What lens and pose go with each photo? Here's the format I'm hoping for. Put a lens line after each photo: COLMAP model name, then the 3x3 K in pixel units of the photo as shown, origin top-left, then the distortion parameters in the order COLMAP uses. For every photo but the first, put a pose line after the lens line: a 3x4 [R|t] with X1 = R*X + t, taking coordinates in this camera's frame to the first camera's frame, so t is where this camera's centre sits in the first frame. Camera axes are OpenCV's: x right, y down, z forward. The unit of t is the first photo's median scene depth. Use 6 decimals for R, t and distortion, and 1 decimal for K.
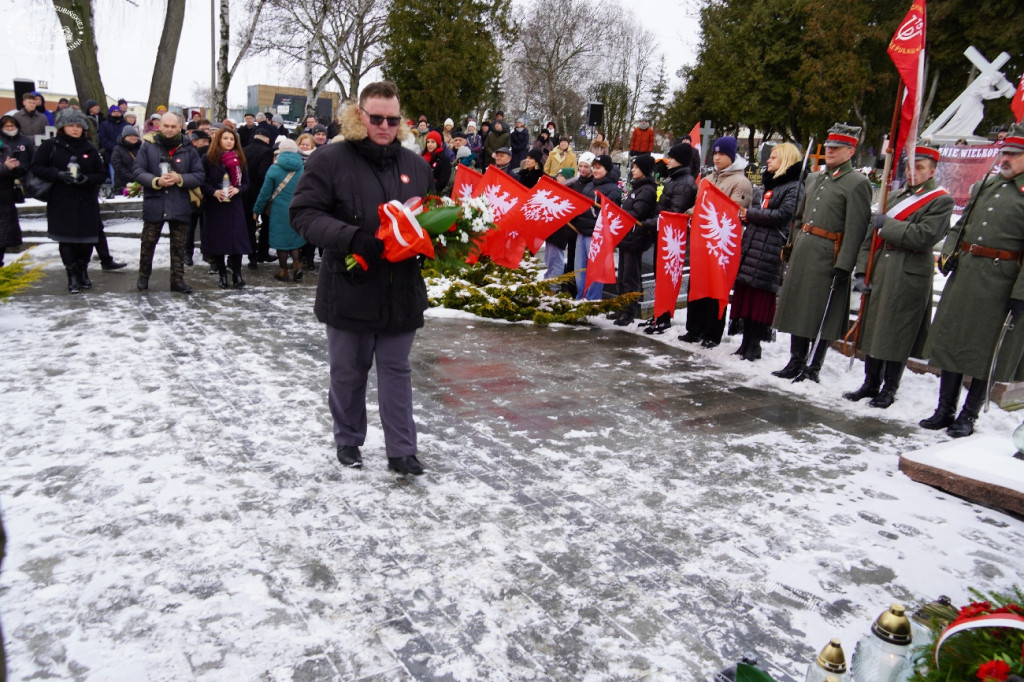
lens RADIAL K [[753.7, 0, 510.9], [0, 753.7, 343.0], [0, 0, 1]] dist [-0.055158, 0.050778]
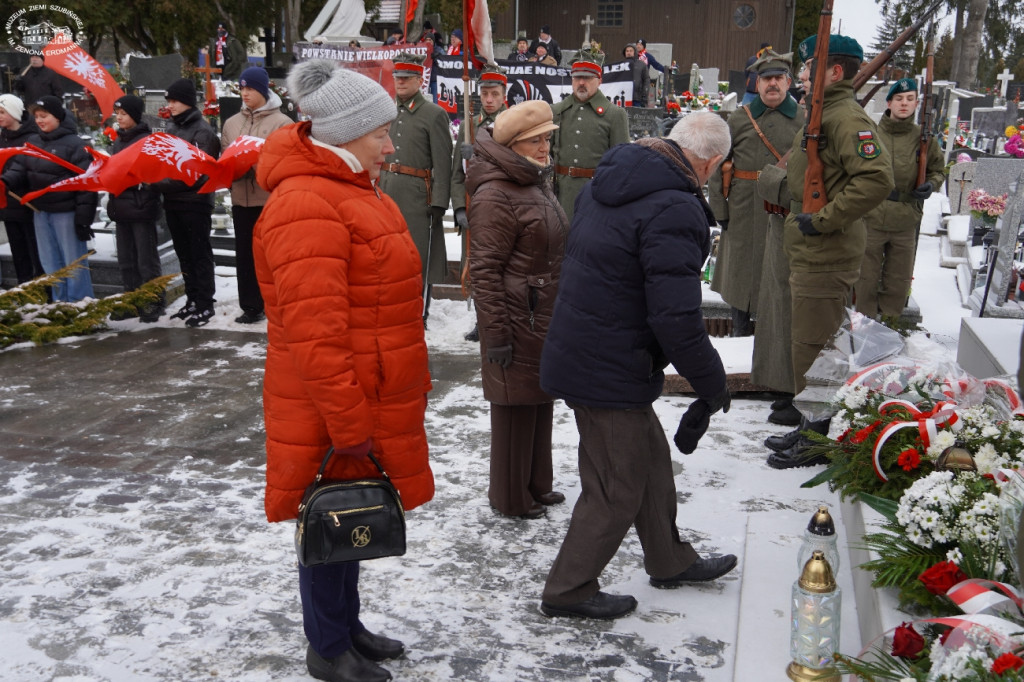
lens RADIAL K [[1019.7, 0, 503.3], [0, 1019.7, 340.4], [0, 0, 1]] dist [0.015193, -0.002909]
pose [[0.731703, -0.222517, 0.644280, -0.325216], [0.207277, 0.973088, 0.100676, -0.043489], [-0.649344, 0.059879, 0.758134, -0.012630]]
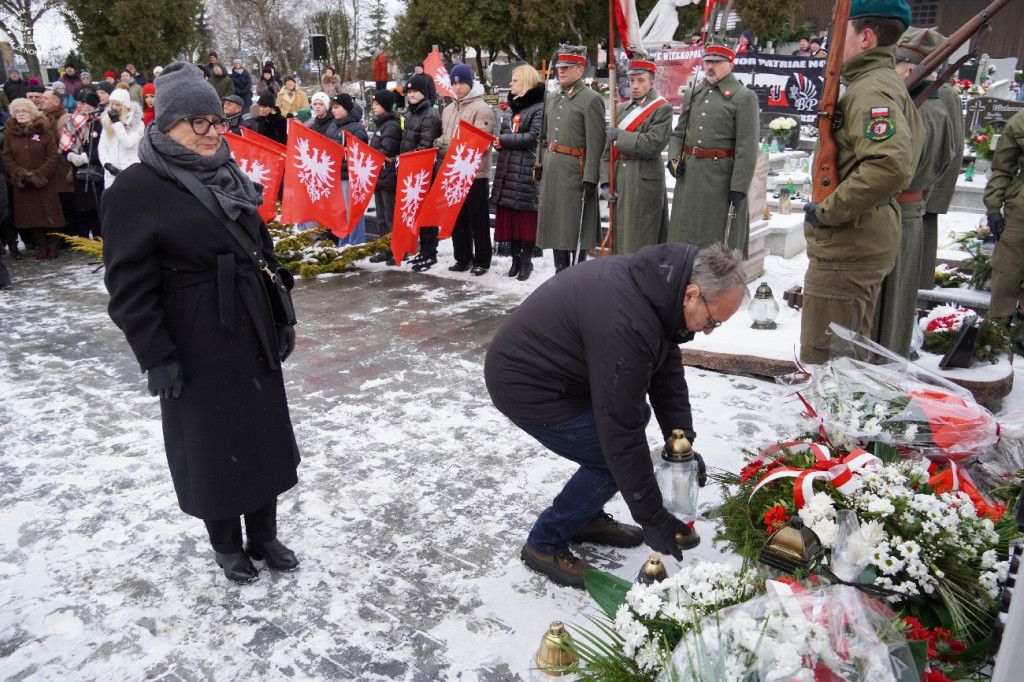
lens RADIAL K [[753.7, 0, 510.9], [0, 753.7, 343.0], [0, 0, 1]] dist [-0.055158, 0.050778]
pose [[0.938609, -0.187012, 0.289897, -0.014514], [0.160725, 0.980601, 0.112199, -0.010561], [-0.305256, -0.058717, 0.950458, -0.001957]]
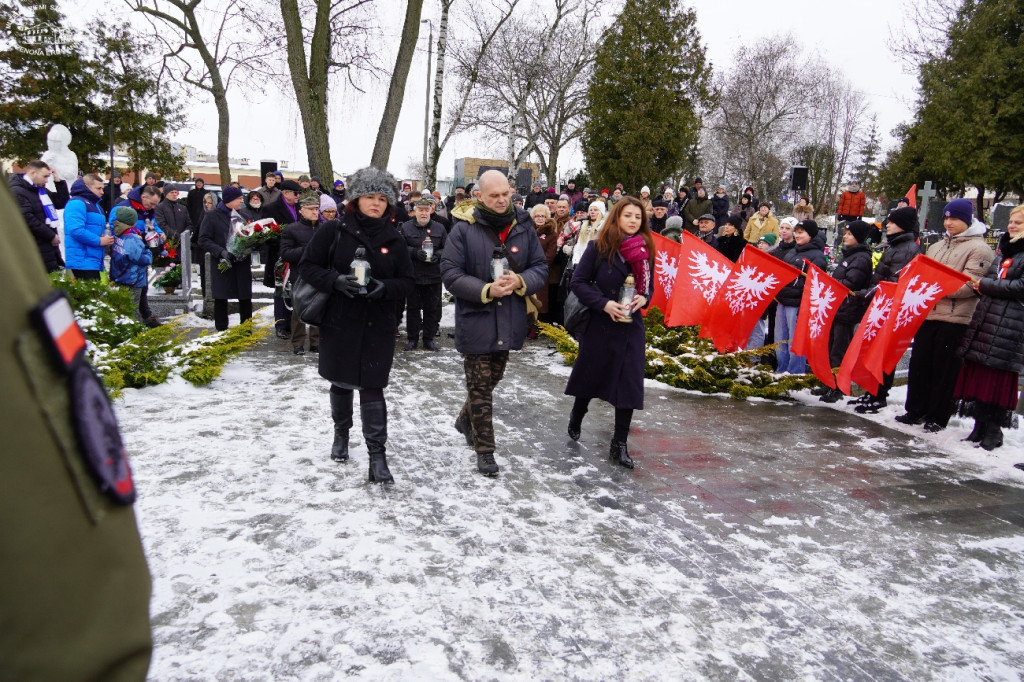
lens RADIAL K [[755.6, 0, 512.0], [0, 755.6, 341.0], [0, 0, 1]] dist [-0.057979, 0.056808]
pose [[0.968572, 0.024530, -0.247521, -0.004911], [-0.046233, 0.995539, -0.082253, -0.005536], [0.244399, 0.091111, 0.965385, 0.014257]]
